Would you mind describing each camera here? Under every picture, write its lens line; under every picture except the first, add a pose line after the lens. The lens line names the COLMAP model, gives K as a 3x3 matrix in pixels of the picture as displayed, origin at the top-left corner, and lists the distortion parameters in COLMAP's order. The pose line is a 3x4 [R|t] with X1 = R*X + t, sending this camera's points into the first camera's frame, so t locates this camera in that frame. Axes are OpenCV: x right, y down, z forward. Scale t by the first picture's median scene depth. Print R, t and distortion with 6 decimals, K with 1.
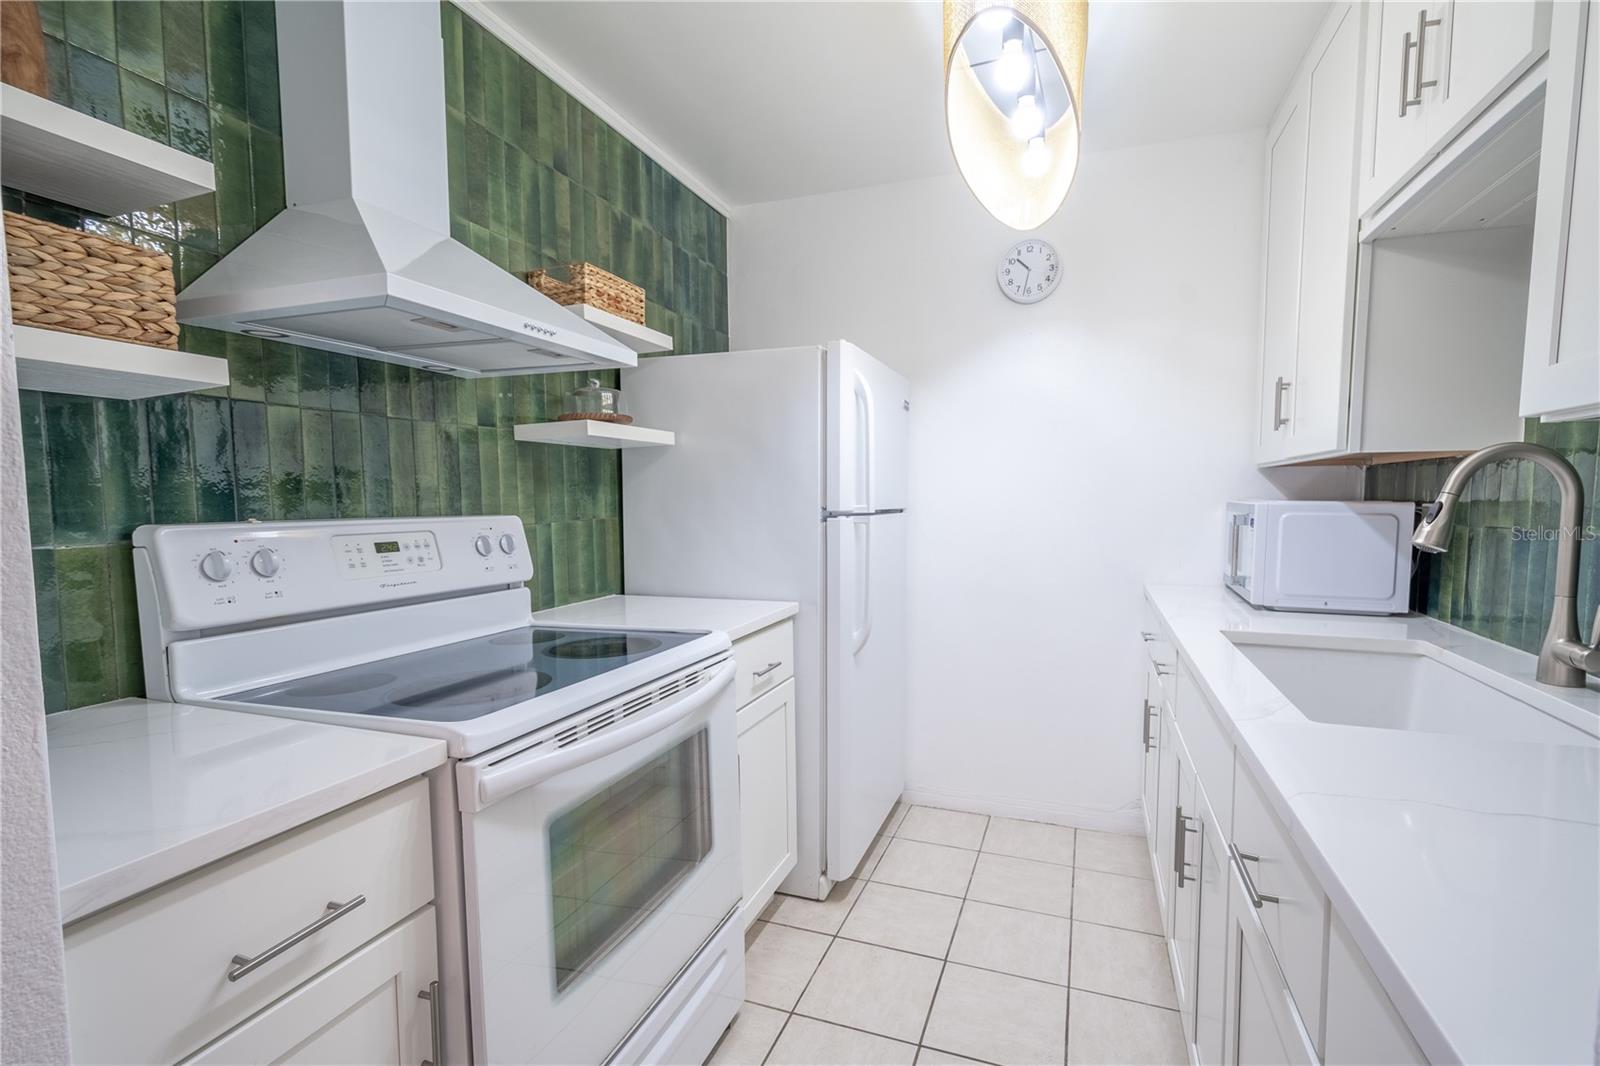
lens RADIAL K [[707.7, 0, 843.5], [0, 707.7, 546.0], [0, 0, 1]] dist [0.000876, -0.000801]
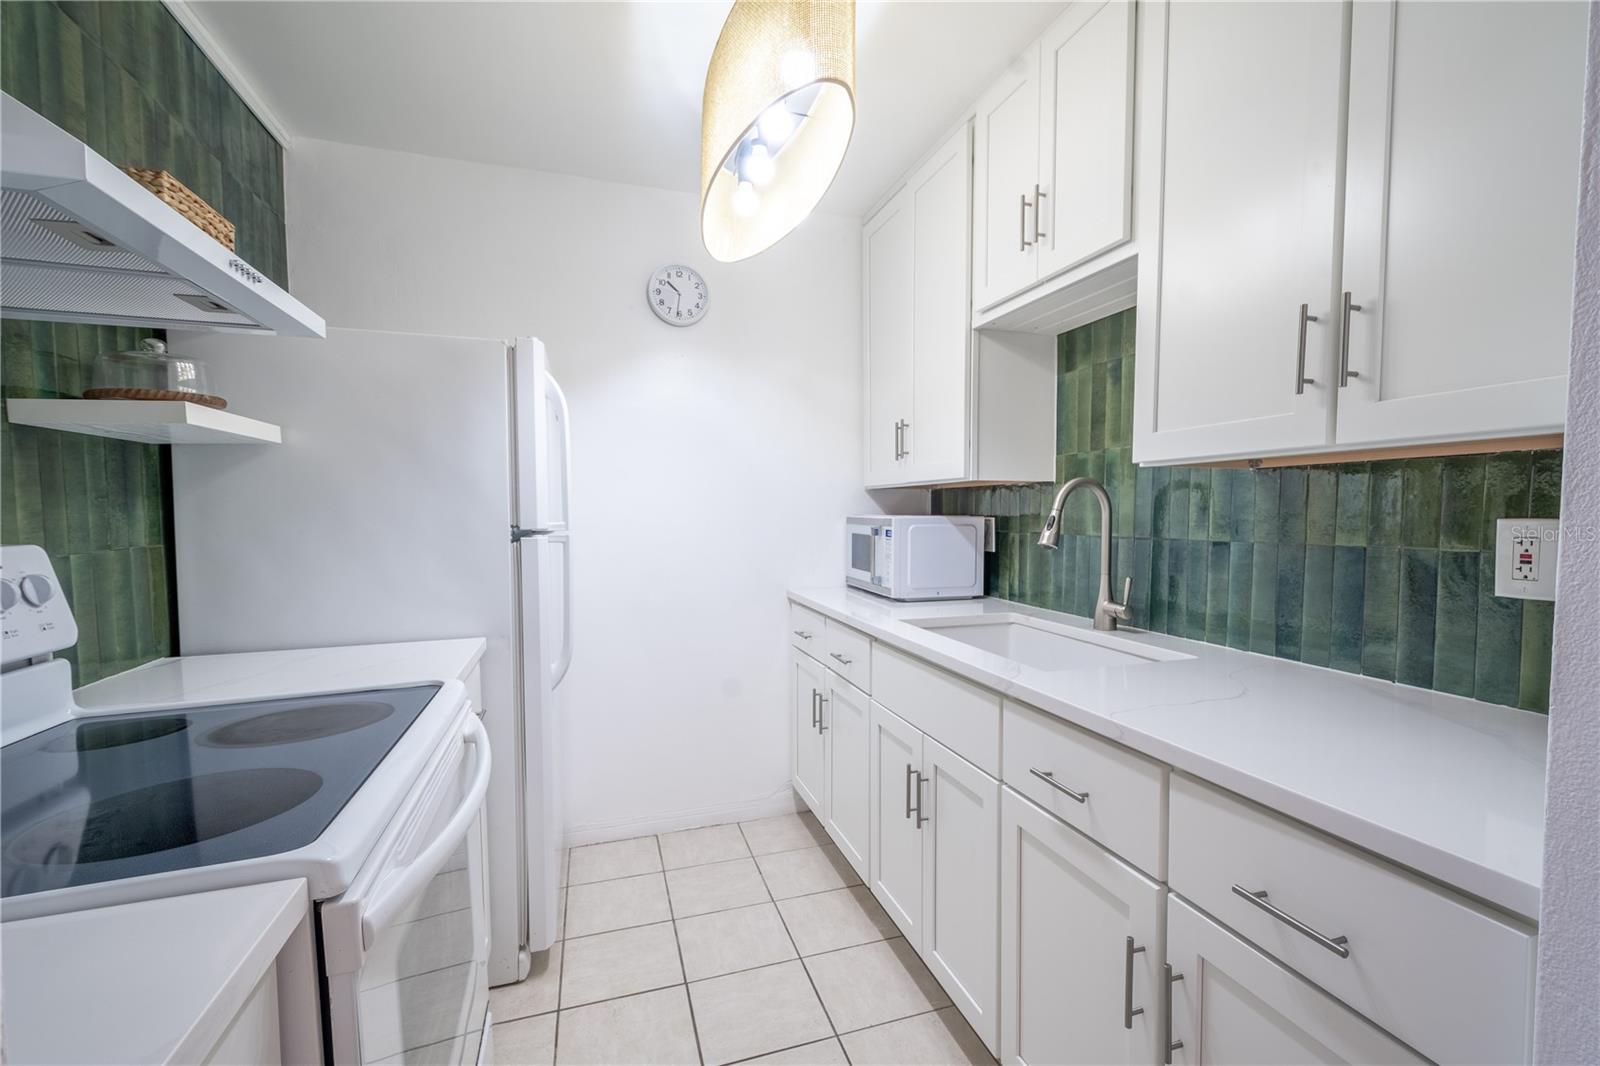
lens RADIAL K [[707.7, 0, 843.5], [0, 707.7, 546.0], [0, 0, 1]] dist [0.000876, -0.000801]
pose [[0.784280, -0.031101, 0.619628, -0.253667], [0.045289, 0.998948, -0.007183, -0.004662], [-0.618752, 0.033695, 0.784863, 0.064903]]
